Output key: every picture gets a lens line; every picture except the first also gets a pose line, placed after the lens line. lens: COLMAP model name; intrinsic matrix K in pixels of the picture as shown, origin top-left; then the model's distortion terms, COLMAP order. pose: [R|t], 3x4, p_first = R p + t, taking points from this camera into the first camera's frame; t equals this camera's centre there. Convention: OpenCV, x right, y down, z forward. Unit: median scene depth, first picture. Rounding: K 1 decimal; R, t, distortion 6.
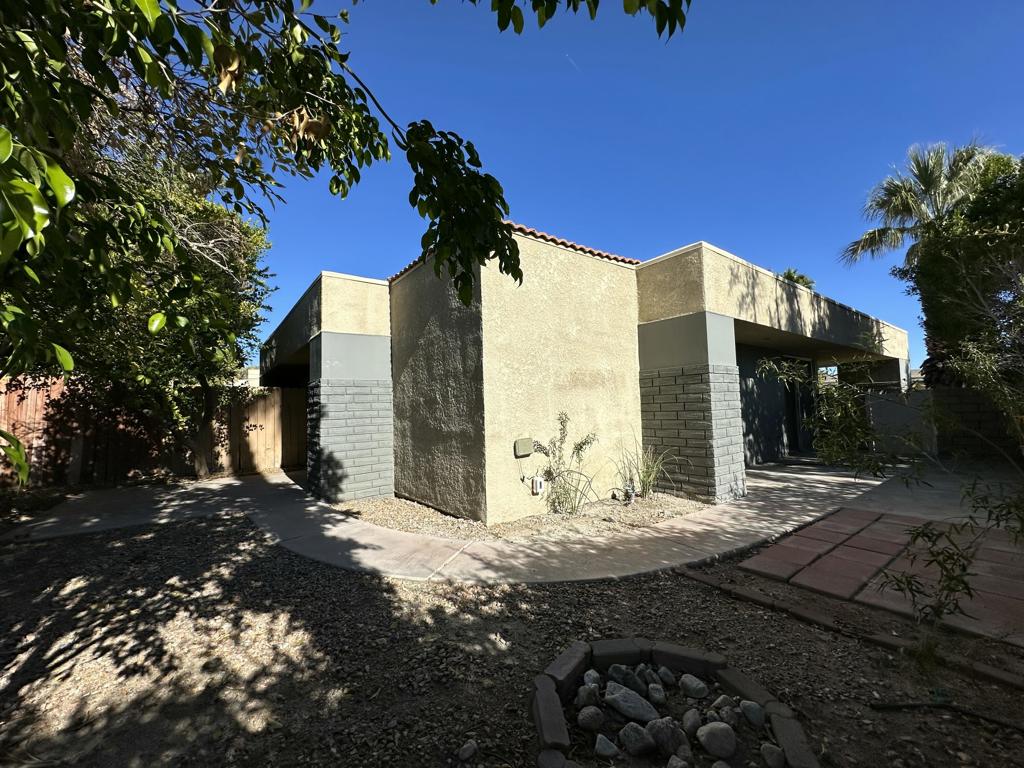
lens RADIAL K [[410.5, 0, 512.8], [0, 410.5, 379.4], [0, 0, 1]] dist [-0.002651, 0.001208]
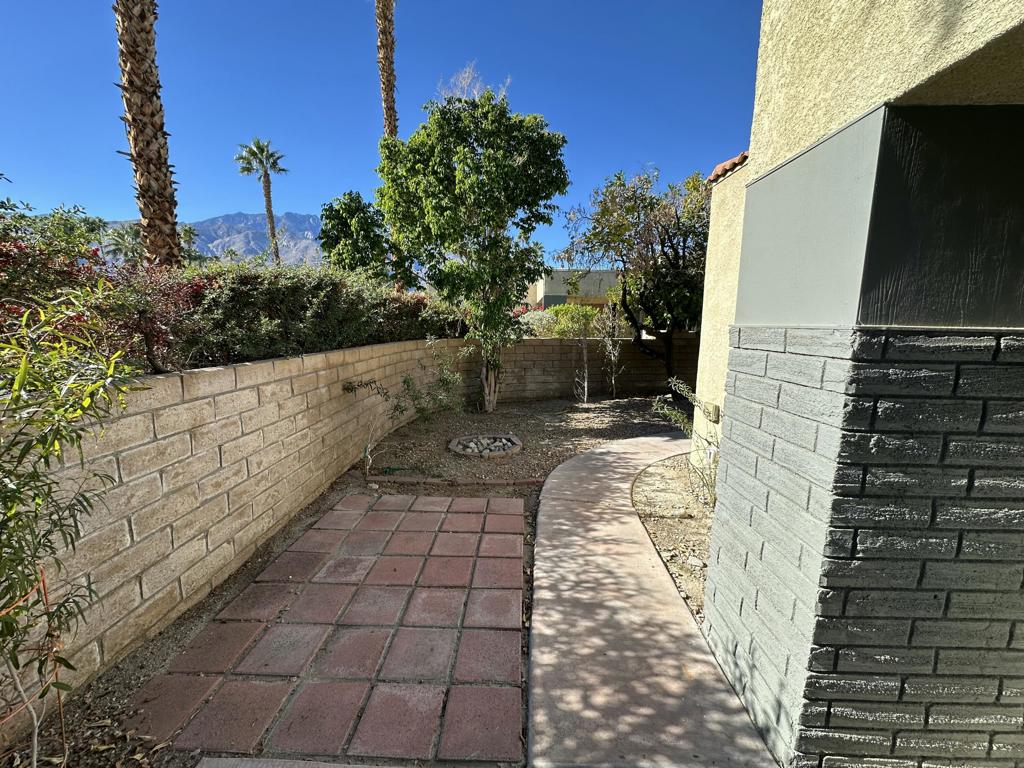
lens RADIAL K [[410.5, 0, 514.4], [0, 410.5, 384.3], [0, 0, 1]] dist [-0.002651, 0.001208]
pose [[-0.607527, 0.131862, -0.783278, 1.152211], [0.052047, 0.990613, 0.126398, -0.051252], [0.792592, 0.036022, -0.608687, 1.321054]]
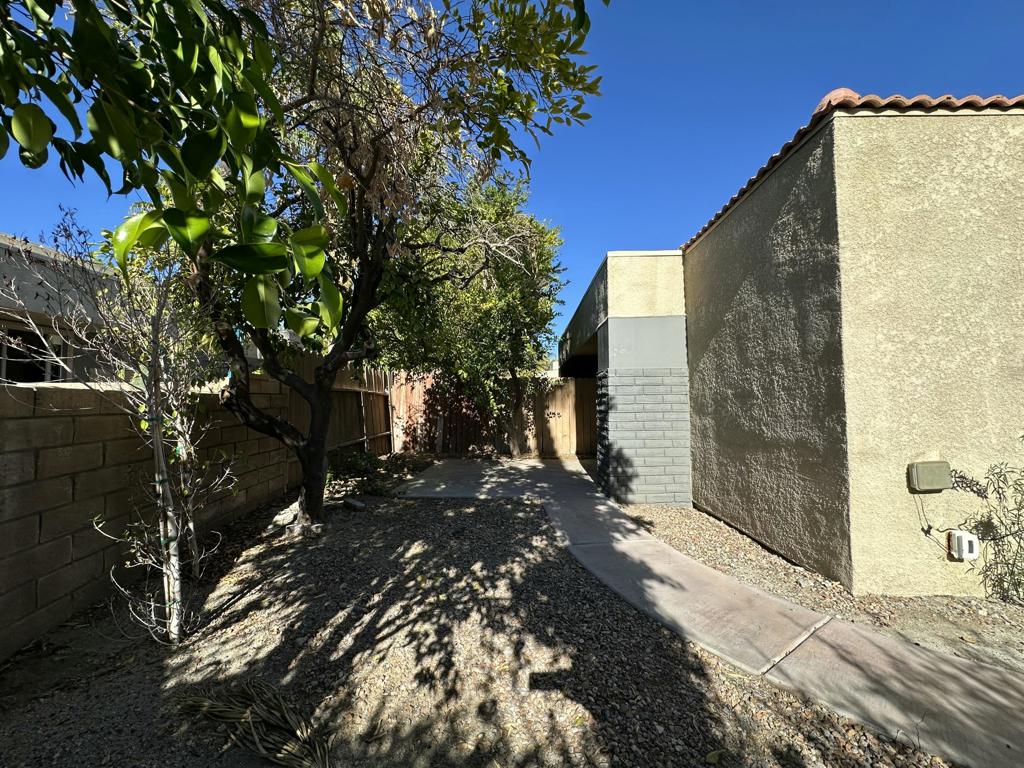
lens RADIAL K [[410.5, 0, 512.1], [0, 410.5, 388.0], [0, 0, 1]] dist [-0.002651, 0.001208]
pose [[0.779486, 0.002633, -0.626414, -0.078413], [0.028527, 0.998805, 0.039695, -0.001170], [0.625770, -0.048811, 0.778479, 0.194941]]
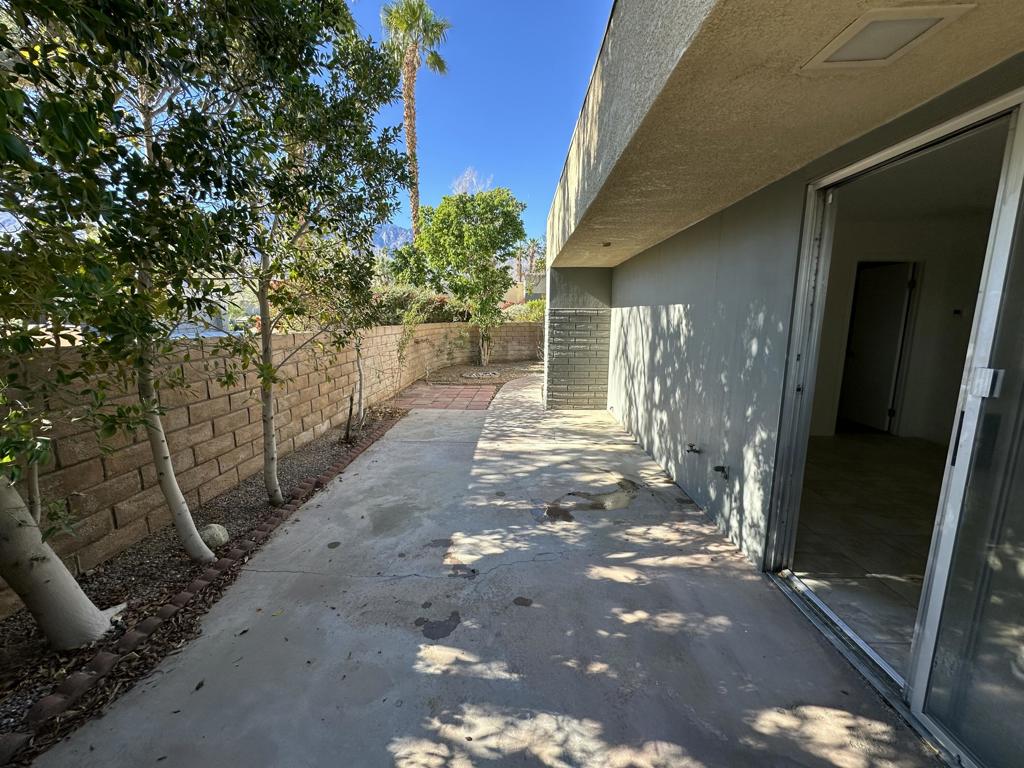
lens RADIAL K [[410.5, 0, 507.1], [0, 410.5, 386.3], [0, 0, 1]] dist [-0.002651, 0.001208]
pose [[-0.624250, 0.153551, -0.765985, 2.081669], [0.063030, 0.987196, 0.146528, 0.010254], [0.778678, 0.043190, -0.625936, 2.193673]]
